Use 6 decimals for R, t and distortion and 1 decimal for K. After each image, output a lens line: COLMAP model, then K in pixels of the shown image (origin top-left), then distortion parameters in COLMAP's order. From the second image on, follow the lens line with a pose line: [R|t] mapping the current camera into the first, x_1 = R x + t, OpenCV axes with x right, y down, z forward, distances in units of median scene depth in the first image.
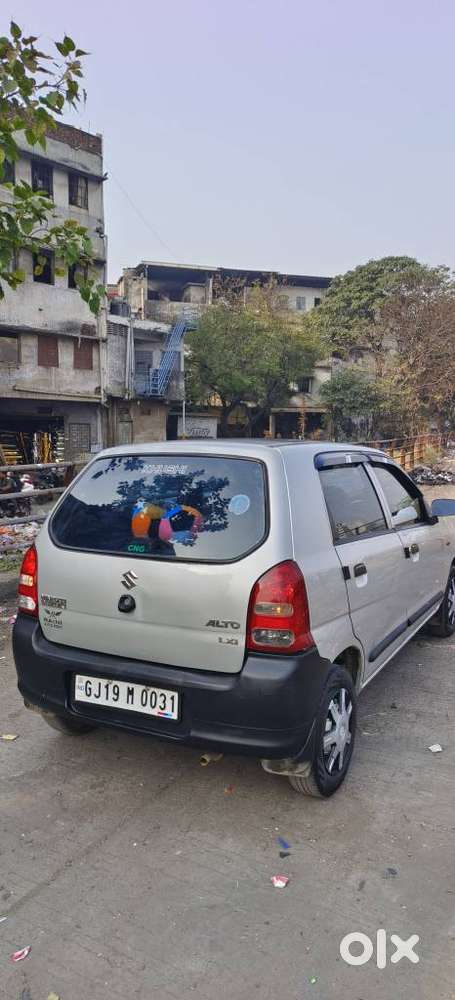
lens RADIAL K [[683.3, 0, 244.3], [0, 683.3, 494.7], [0, 0, 1]] dist [0.016494, 0.001815]
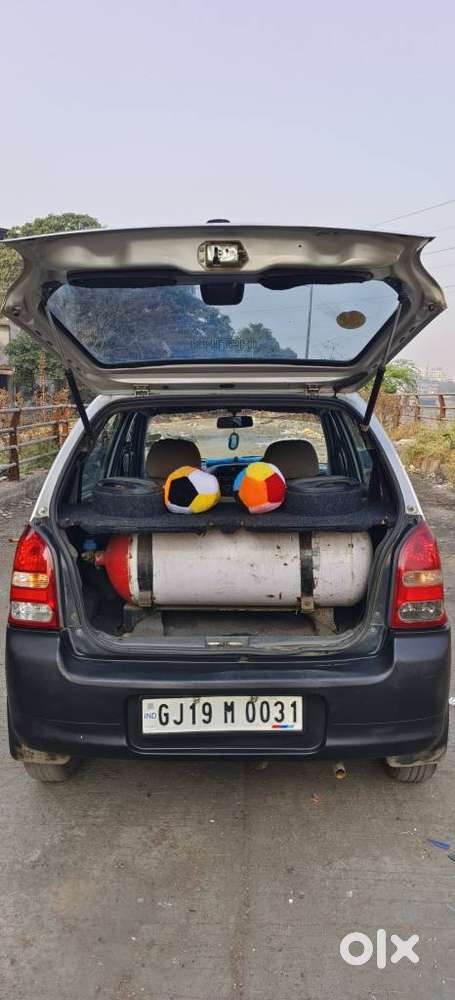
lens RADIAL K [[676.9, 0, 229.0], [0, 676.9, 499.2], [0, 0, 1]] dist [0.018510, 0.004417]
pose [[0.895051, -0.060736, 0.441808, -0.478531], [0.035292, 0.997222, 0.065591, 0.006019], [-0.444565, -0.043115, 0.894709, 0.326919]]
